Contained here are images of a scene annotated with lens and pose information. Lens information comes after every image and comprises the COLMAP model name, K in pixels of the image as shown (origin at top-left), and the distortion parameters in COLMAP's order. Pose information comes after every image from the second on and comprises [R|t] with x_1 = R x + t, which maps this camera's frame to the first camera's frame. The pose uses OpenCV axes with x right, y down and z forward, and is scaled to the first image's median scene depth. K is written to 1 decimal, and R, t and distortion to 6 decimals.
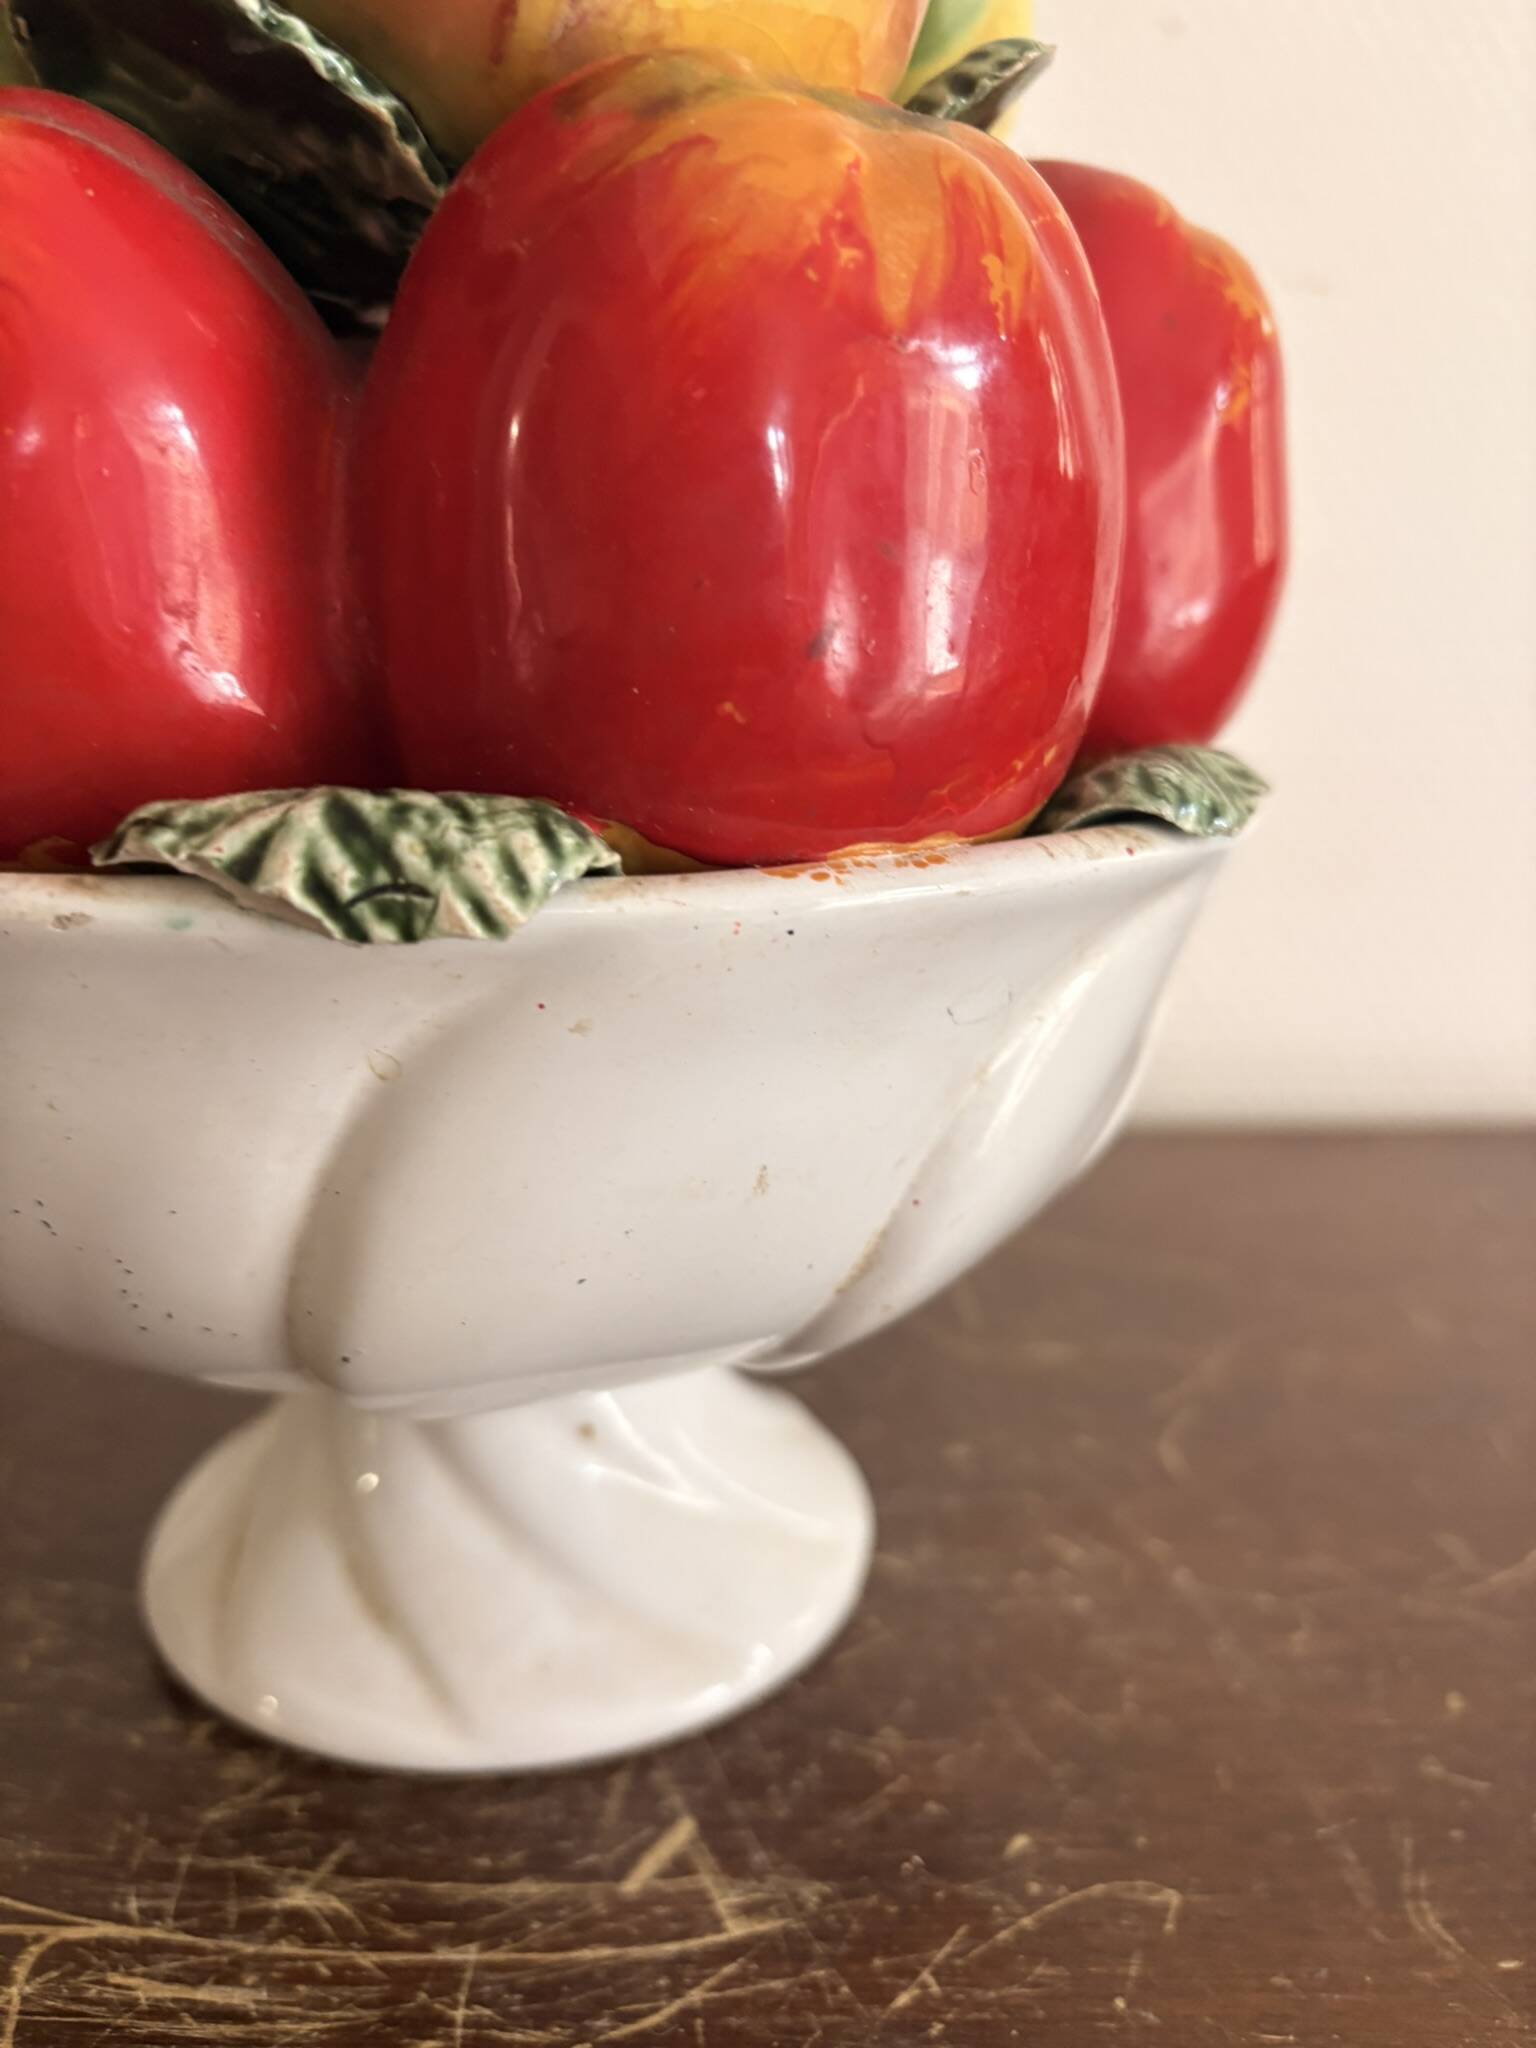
lens RADIAL K [[1603.4, 0, 779.8], [0, 1603.4, 1038.2], [0, 0, 1]] dist [-0.003362, -0.043728]
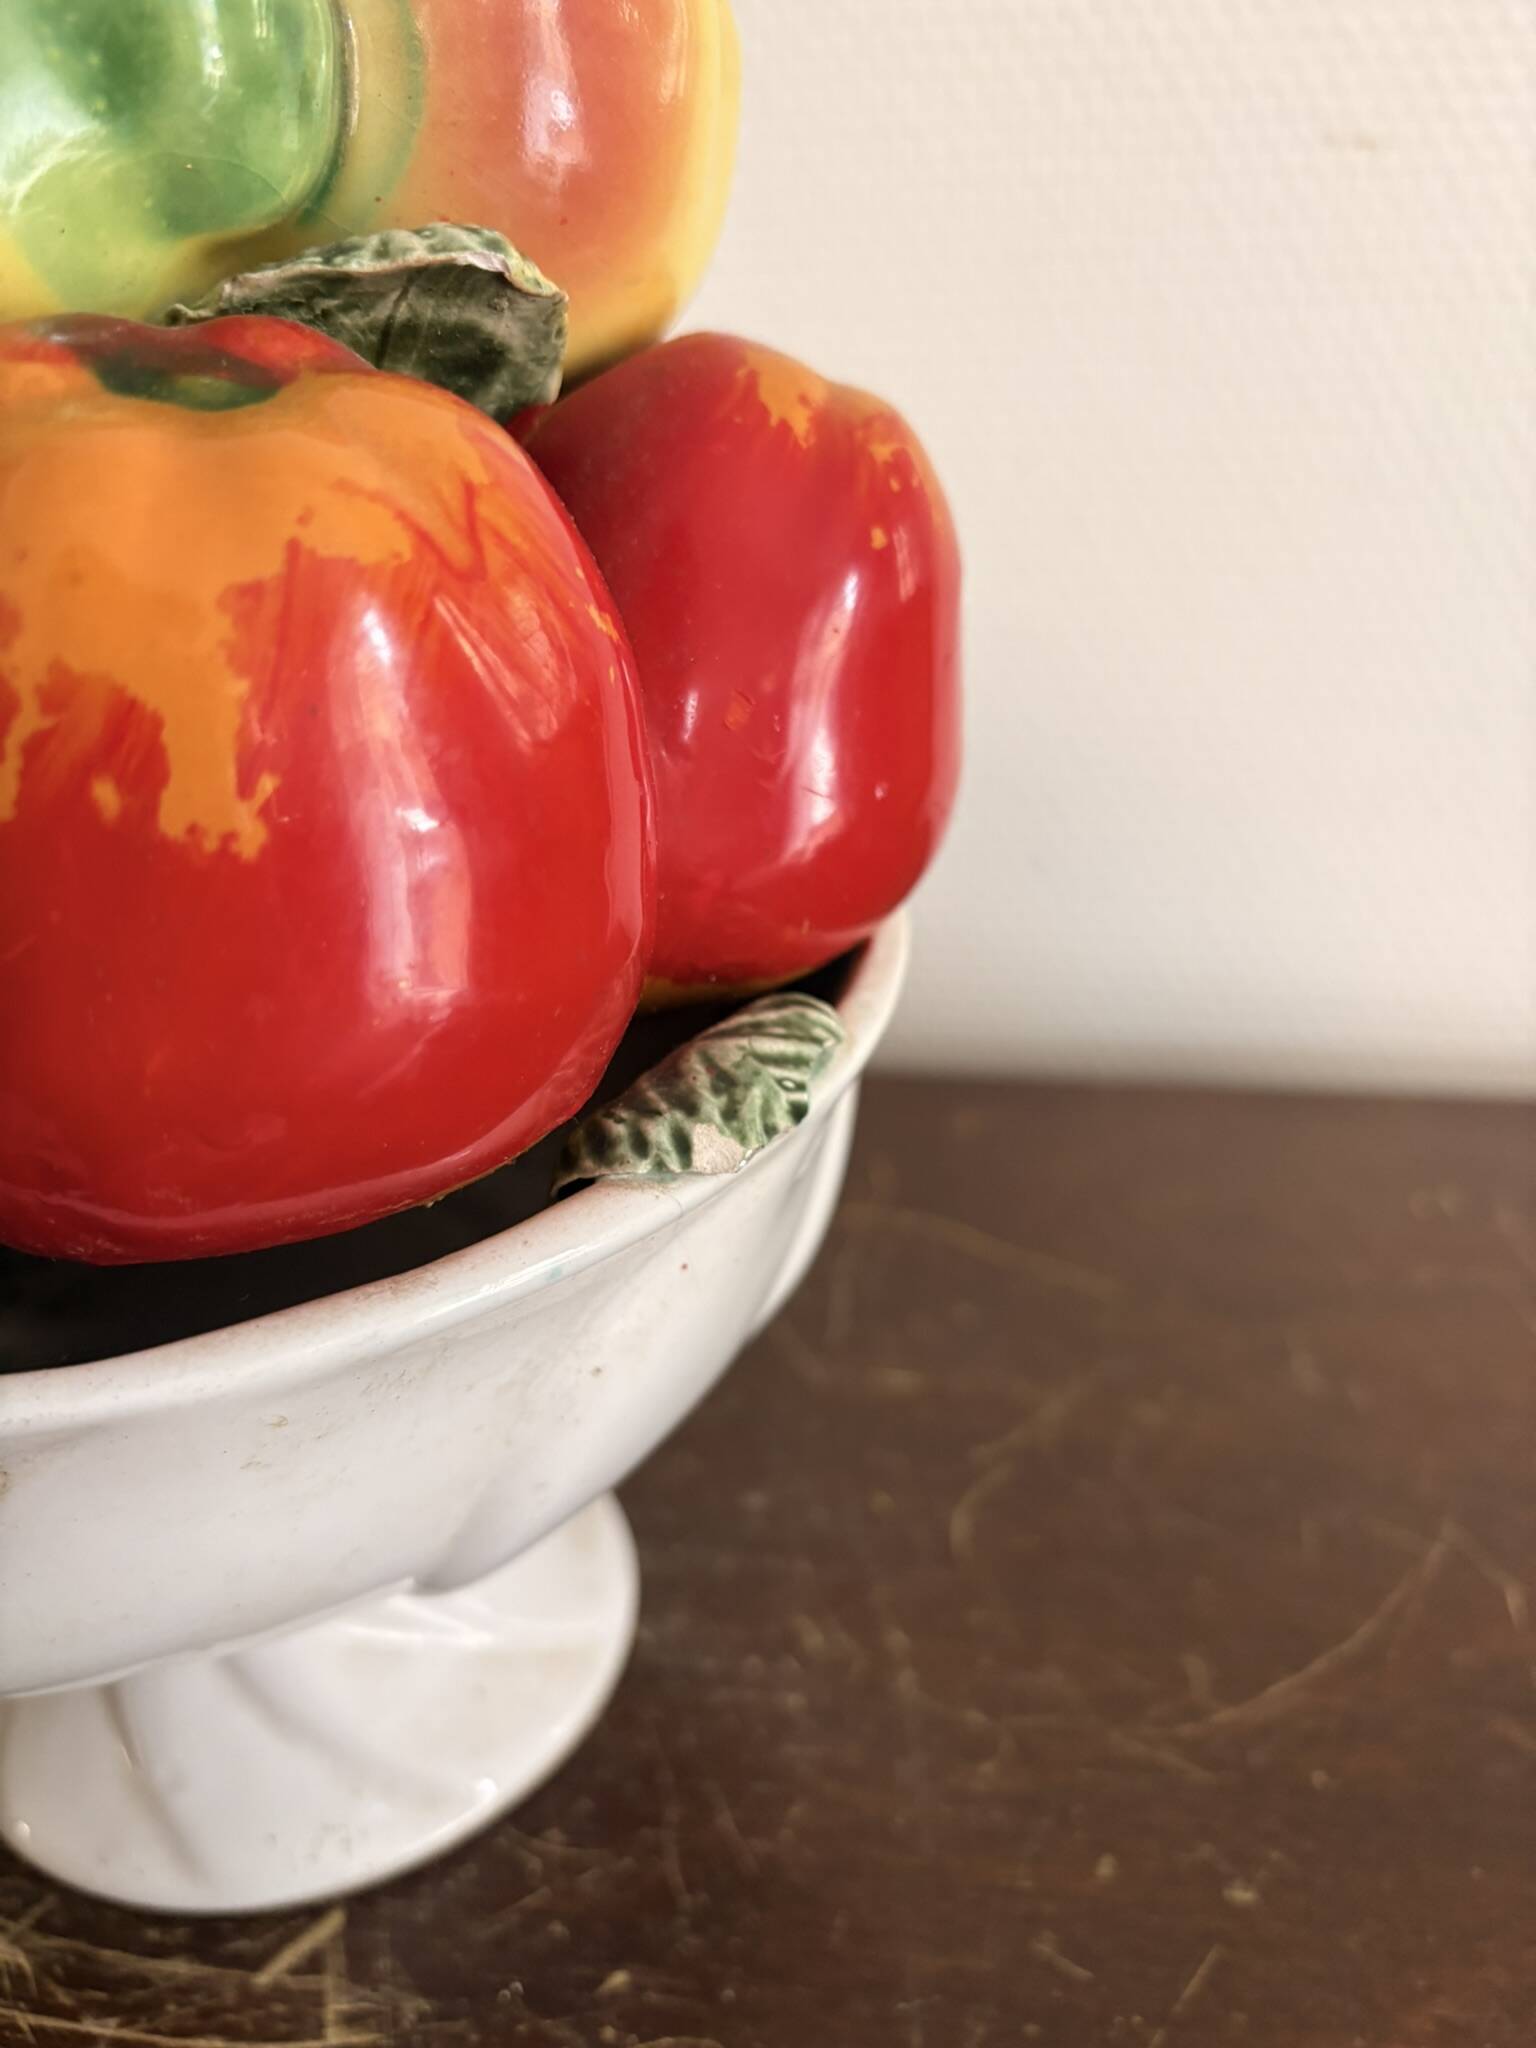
lens RADIAL K [[1603.4, 0, 779.8], [0, 1603.4, 1038.2], [0, 0, 1]] dist [-0.003362, -0.043728]
pose [[0.986455, 0.041407, -0.158720, 0.439096], [-0.012603, 0.983887, 0.178349, -0.345475], [0.163548, -0.173933, 0.971082, 0.087950]]
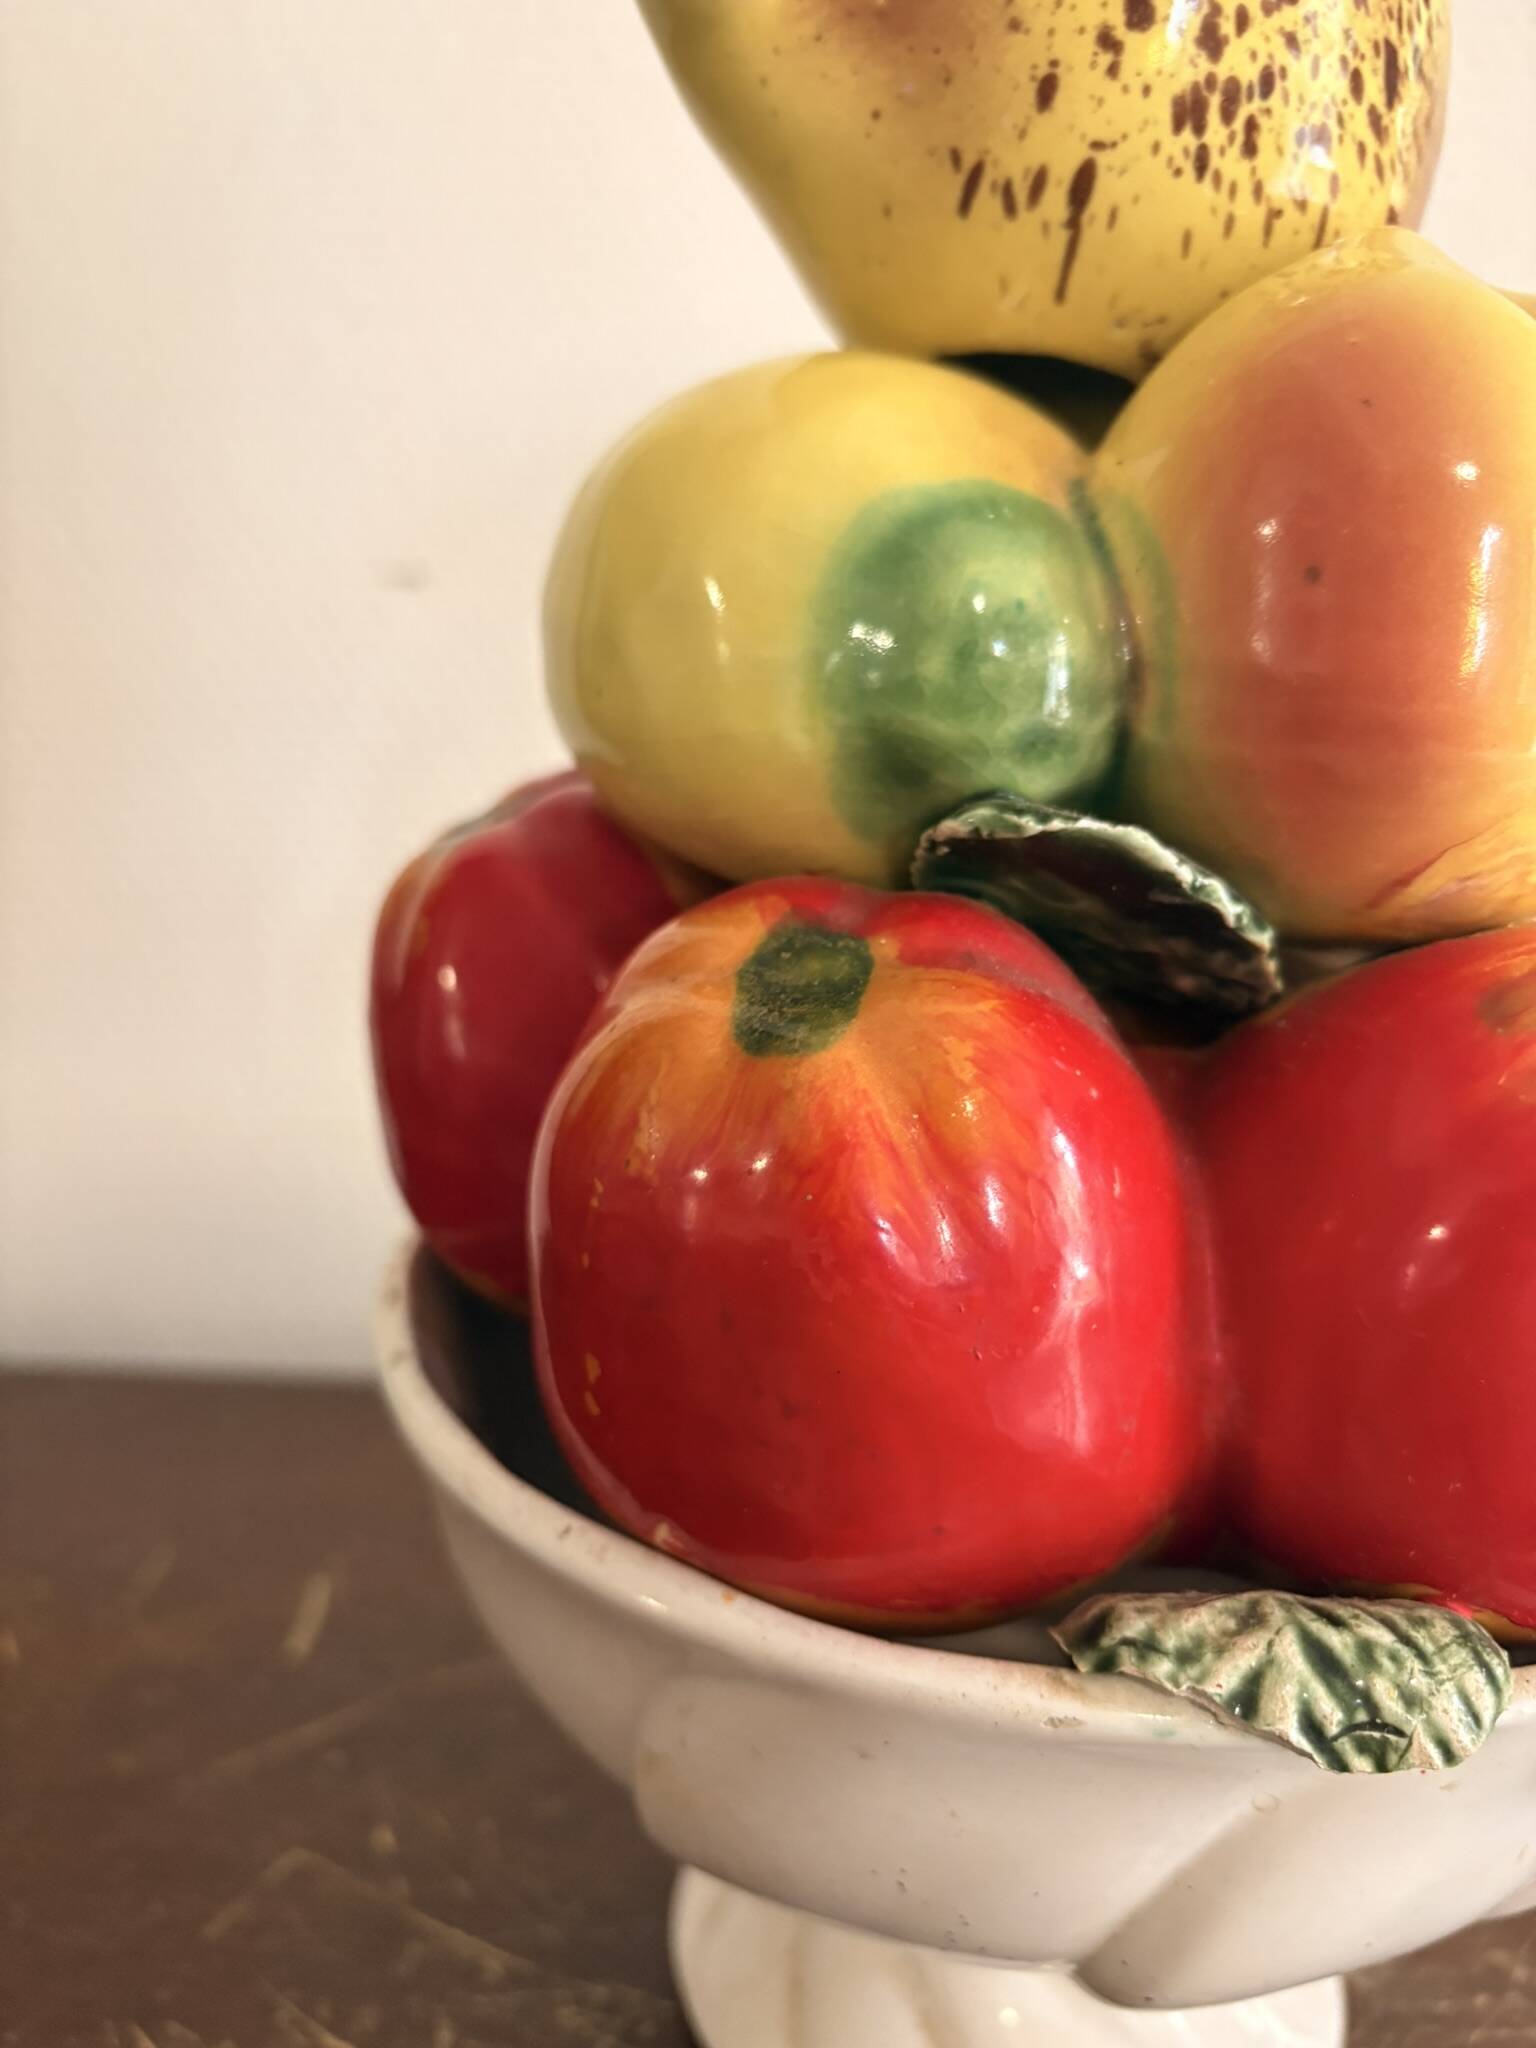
lens RADIAL K [[1612.3, 0, 742.3], [0, 1612.3, 1026.0], [0, 0, 1]] dist [-0.002099, -0.047091]
pose [[0.999204, 0.032006, -0.023819, -0.473611], [-0.032548, 0.999212, -0.022712, -0.387056], [0.023074, 0.023469, 0.999458, -0.127116]]
